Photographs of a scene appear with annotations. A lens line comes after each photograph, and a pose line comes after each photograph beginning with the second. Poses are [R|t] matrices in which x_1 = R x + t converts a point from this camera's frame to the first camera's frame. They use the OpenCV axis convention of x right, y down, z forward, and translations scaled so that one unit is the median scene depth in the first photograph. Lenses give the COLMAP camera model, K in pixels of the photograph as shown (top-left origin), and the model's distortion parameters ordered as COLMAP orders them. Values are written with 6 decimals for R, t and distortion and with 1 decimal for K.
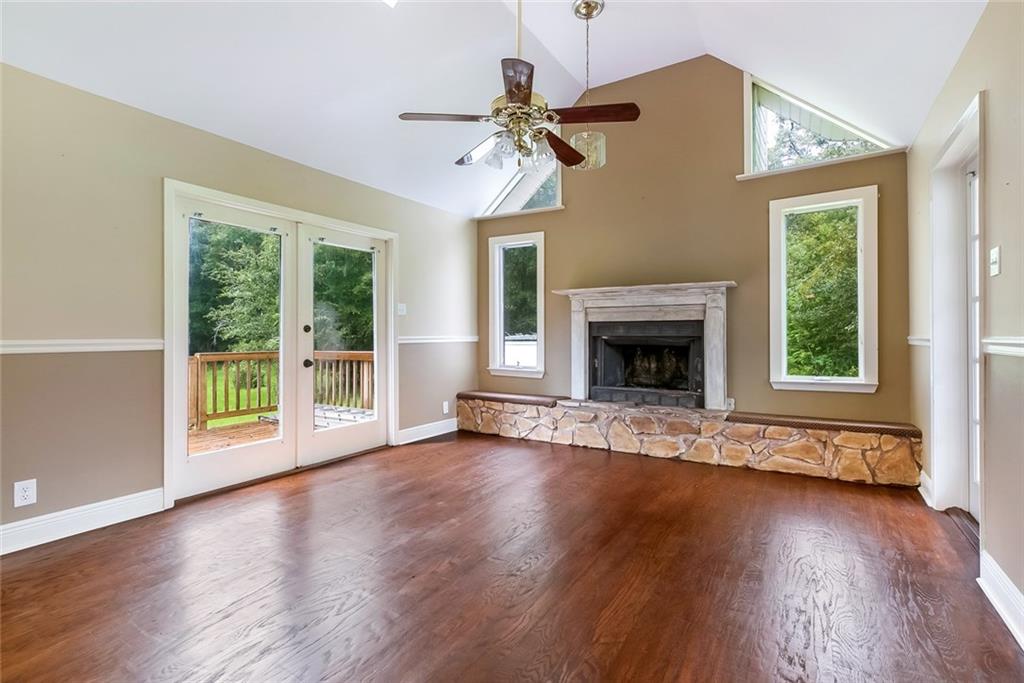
lens RADIAL K [[469.3, 0, 517.6], [0, 469.3, 335.6], [0, 0, 1]] dist [0.004398, 0.000412]
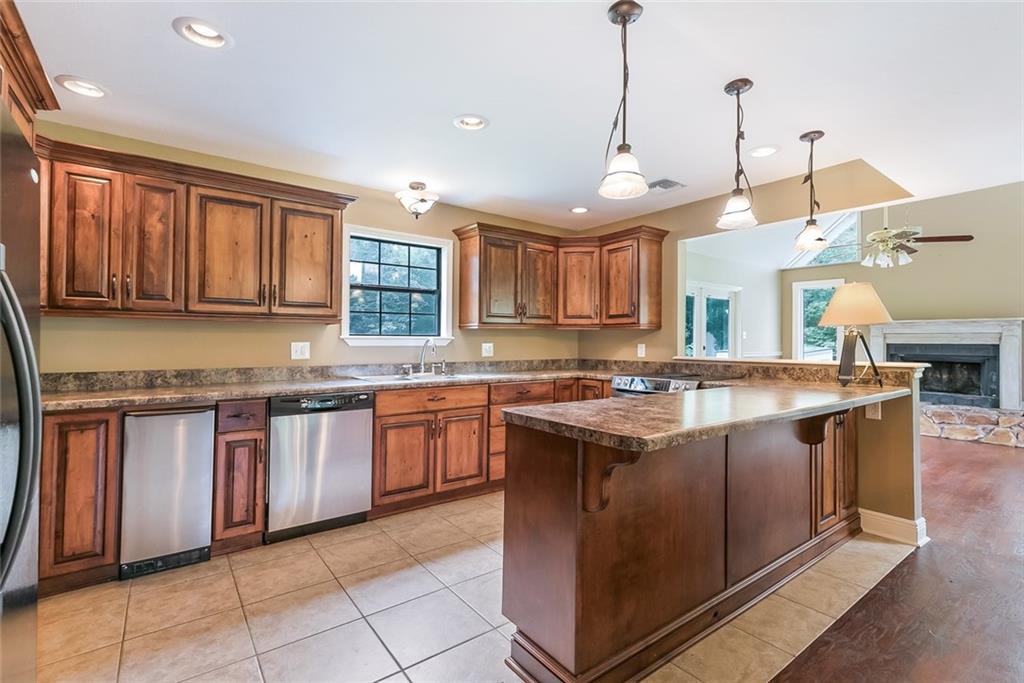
lens RADIAL K [[469.3, 0, 507.2], [0, 469.3, 343.7], [0, 0, 1]] dist [0.004398, 0.000412]
pose [[0.936190, 0.009169, -0.351375, -0.467679], [-0.008927, 0.999957, 0.002309, -0.025105], [0.351381, 0.000975, 0.936232, -0.800658]]
